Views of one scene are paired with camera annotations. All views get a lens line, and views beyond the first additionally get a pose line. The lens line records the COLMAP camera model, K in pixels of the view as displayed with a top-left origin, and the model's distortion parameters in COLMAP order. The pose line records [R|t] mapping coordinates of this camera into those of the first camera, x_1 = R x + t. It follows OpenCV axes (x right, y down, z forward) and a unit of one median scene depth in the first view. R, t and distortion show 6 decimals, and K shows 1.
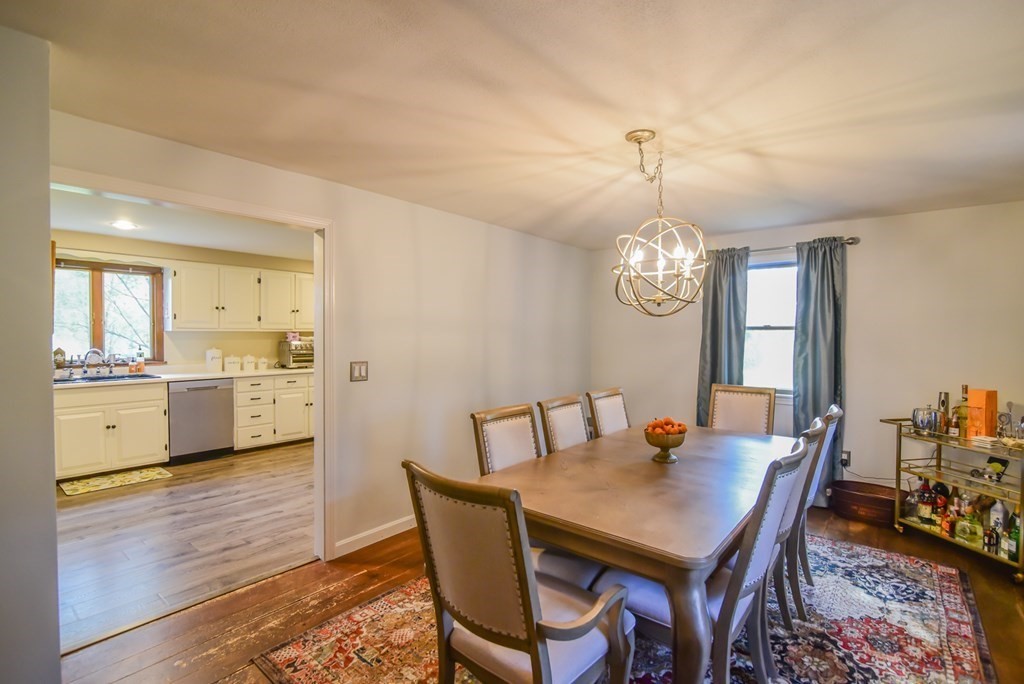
lens RADIAL K [[477.8, 0, 511.1], [0, 477.8, 344.5], [0, 0, 1]] dist [-0.015168, 0.000247]
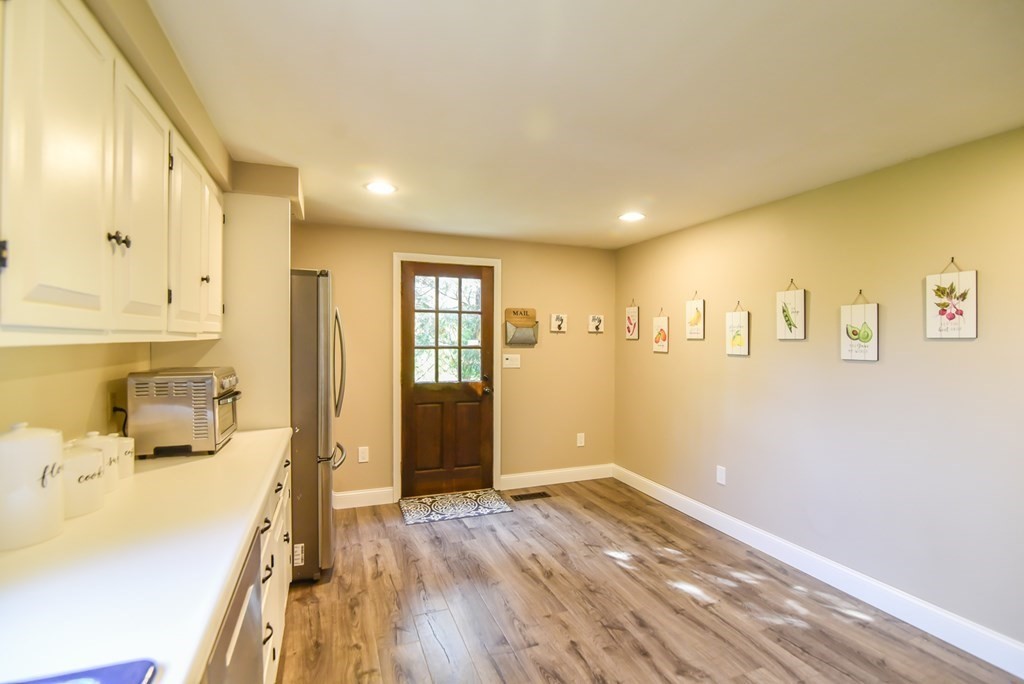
lens RADIAL K [[470.8, 0, 512.1], [0, 470.8, 344.8], [0, 0, 1]] dist [-0.016995, 0.000145]
pose [[0.489617, -0.018331, 0.871745, -0.806803], [0.021854, 0.999723, 0.008748, -0.028474], [-0.871664, 0.014768, 0.489881, 0.826843]]
